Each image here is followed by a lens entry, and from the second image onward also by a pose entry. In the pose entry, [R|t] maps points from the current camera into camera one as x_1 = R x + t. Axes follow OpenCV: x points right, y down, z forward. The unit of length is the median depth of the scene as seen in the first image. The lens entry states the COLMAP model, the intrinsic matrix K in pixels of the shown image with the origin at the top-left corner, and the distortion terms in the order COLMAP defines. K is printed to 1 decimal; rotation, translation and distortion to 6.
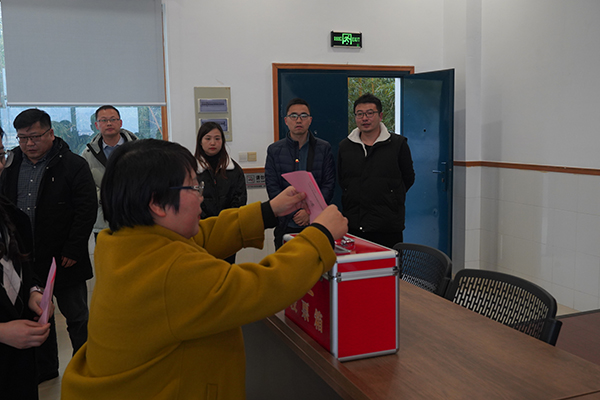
lens RADIAL K [[596.7, 0, 294.3], [0, 596.7, 200.2], [0, 0, 1]] dist [-0.062995, 0.000000]
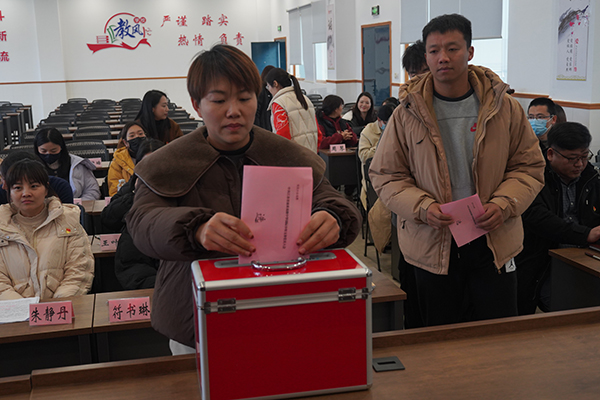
lens RADIAL K [[762.5, 0, 296.4], [0, 762.5, 199.4], [0, 0, 1]] dist [0.009941, 0.000000]
pose [[-0.119937, 0.202863, -0.971834, 2.721793], [-0.078444, 0.973903, 0.212976, -0.177492], [0.989677, 0.101779, -0.100894, 1.056500]]
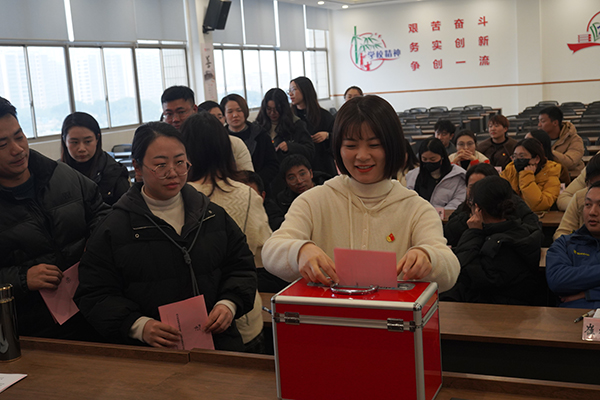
lens RADIAL K [[782.9, 0, 300.7], [0, 782.9, 201.5], [0, 0, 1]] dist [-0.007634, 0.000000]
pose [[-0.663973, 0.175601, -0.726846, 2.698377], [-0.002087, 0.971596, 0.236637, -0.190996], [0.747754, 0.158638, -0.644747, 1.147555]]
